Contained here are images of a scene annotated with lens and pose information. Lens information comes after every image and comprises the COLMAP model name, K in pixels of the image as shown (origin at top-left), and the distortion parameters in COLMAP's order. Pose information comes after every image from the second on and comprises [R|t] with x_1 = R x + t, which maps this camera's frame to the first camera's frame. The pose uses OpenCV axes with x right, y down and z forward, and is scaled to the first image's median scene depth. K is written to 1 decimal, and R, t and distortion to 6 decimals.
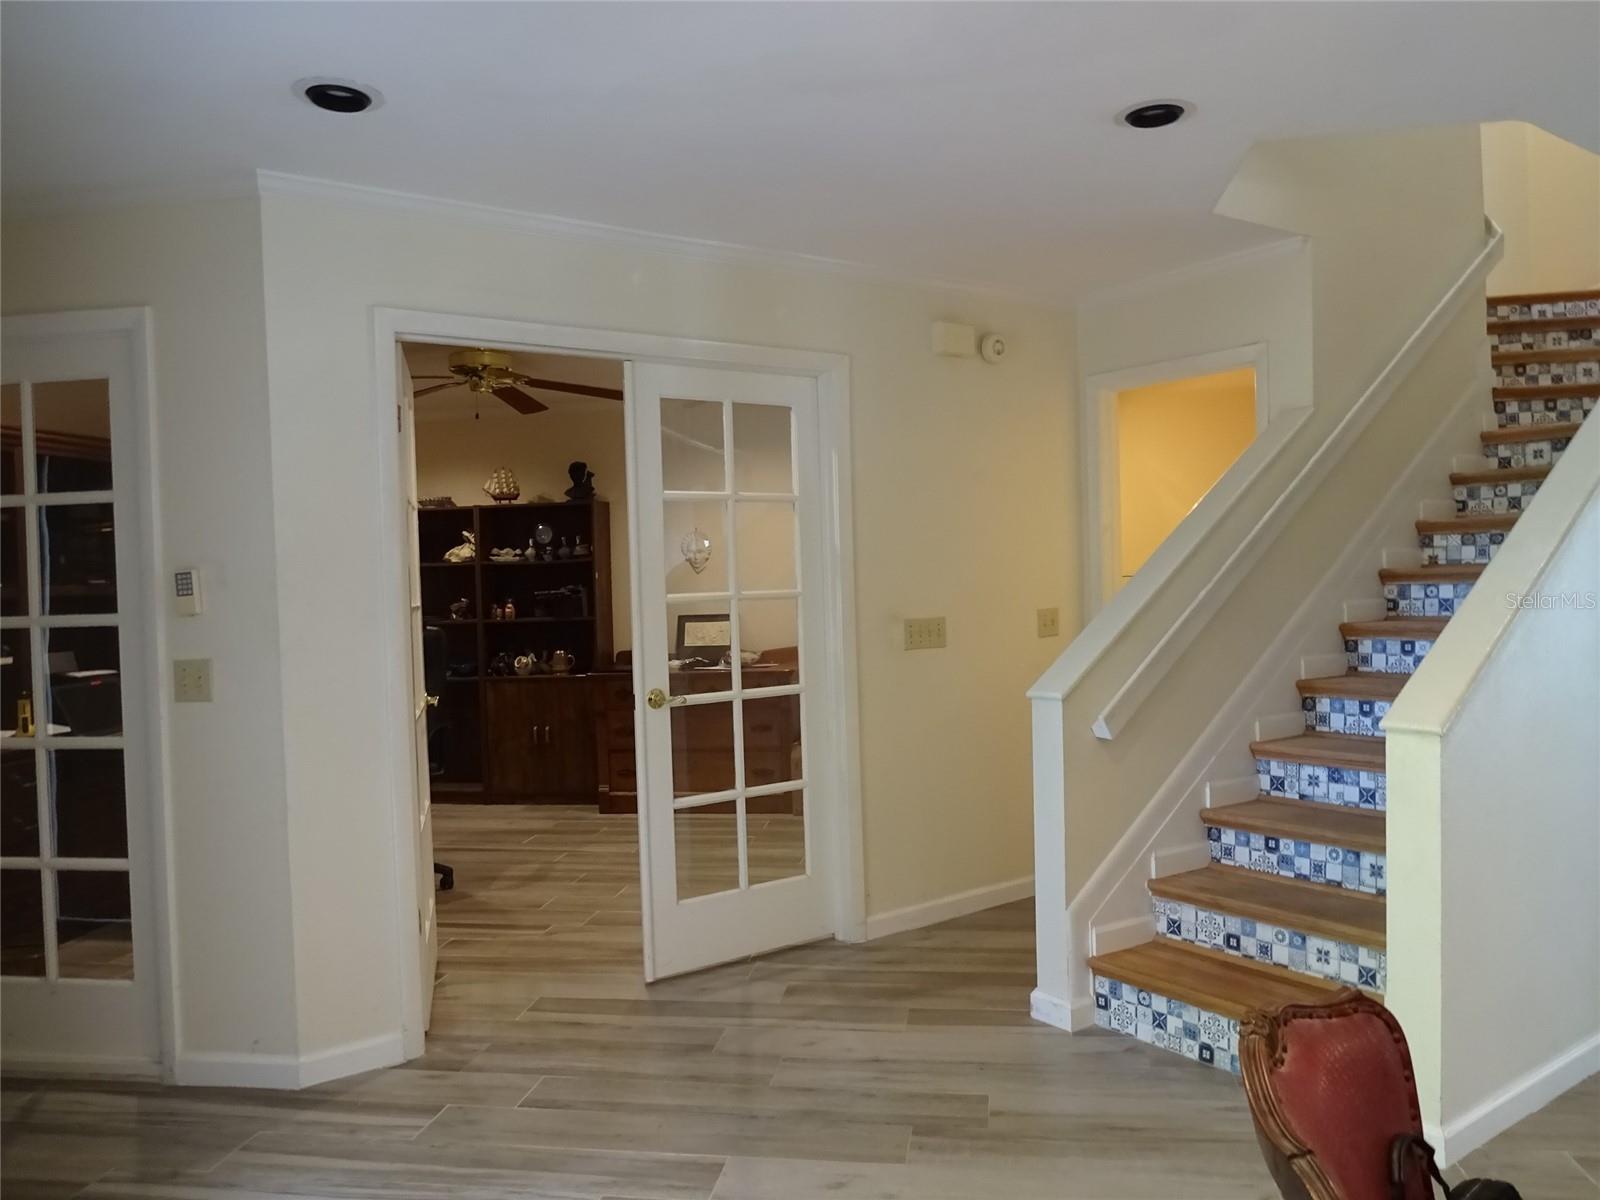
lens RADIAL K [[1181.1, 0, 801.6], [0, 1181.1, 598.2], [0, 0, 1]] dist [-0.011729, -0.000647]
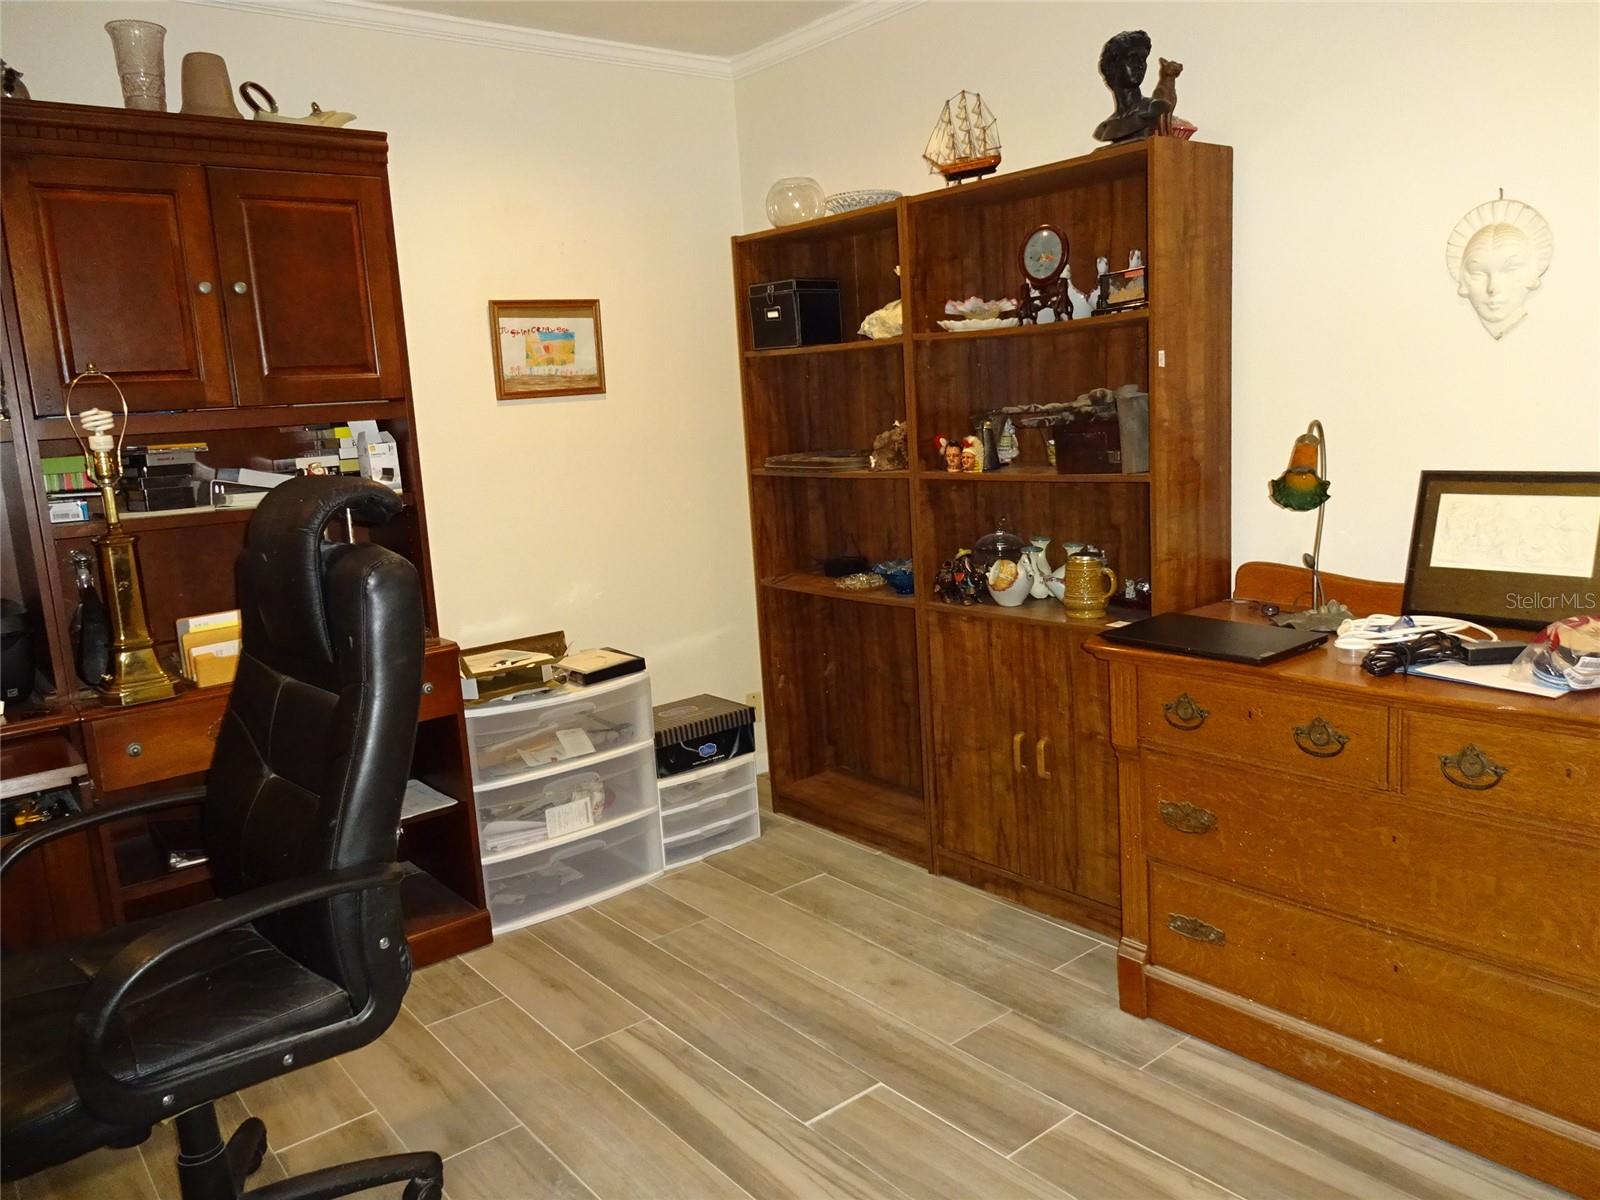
lens RADIAL K [[1181.1, 0, 797.8], [0, 1181.1, 602.4], [0, 0, 1]] dist [-0.011729, -0.000647]
pose [[0.743130, 0.097929, -0.661942, -0.012601], [0.019004, 0.985745, 0.167168, -0.007712], [0.668877, -0.136807, 0.730676, 0.646447]]
